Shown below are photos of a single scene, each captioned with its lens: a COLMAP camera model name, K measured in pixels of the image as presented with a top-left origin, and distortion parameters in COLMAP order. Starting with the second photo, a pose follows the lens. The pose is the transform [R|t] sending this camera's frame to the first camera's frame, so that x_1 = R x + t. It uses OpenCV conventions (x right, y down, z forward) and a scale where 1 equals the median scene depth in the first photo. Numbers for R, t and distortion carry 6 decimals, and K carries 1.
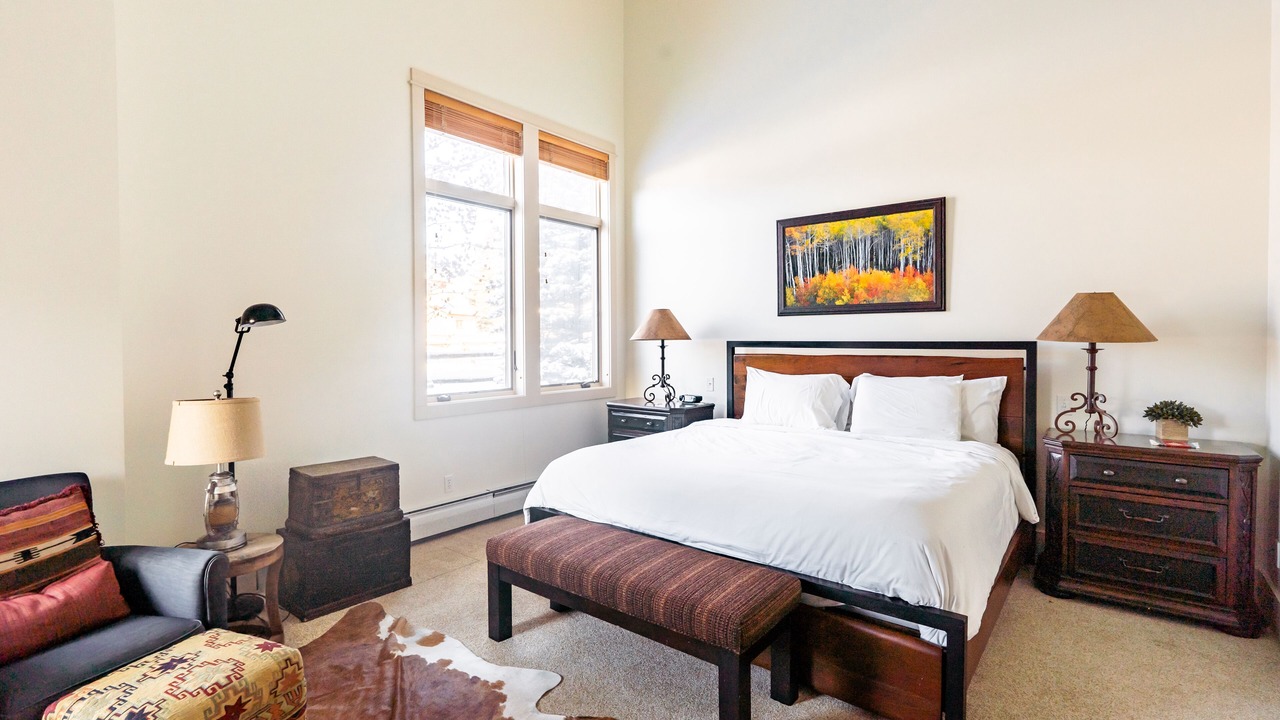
lens RADIAL K [[581.6, 0, 591.4], [0, 581.6, 349.3], [0, 0, 1]] dist [-0.002500, -0.000056]
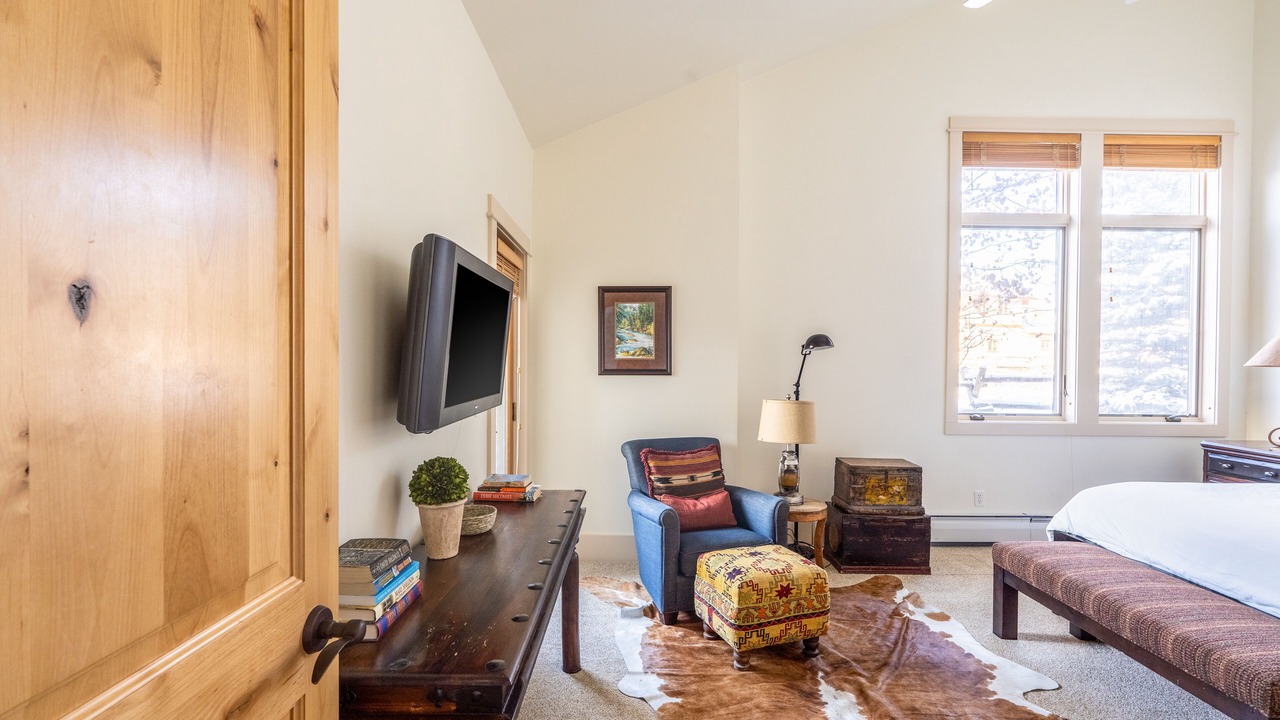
lens RADIAL K [[581.6, 0, 640.1], [0, 581.6, 361.2], [0, 0, 1]] dist [-0.002500, -0.000056]
pose [[0.658485, 0.013340, -0.752475, 0.191050], [-0.025402, 0.999667, -0.004506, 0.003183], [0.752165, 0.022081, 0.658605, -0.223191]]
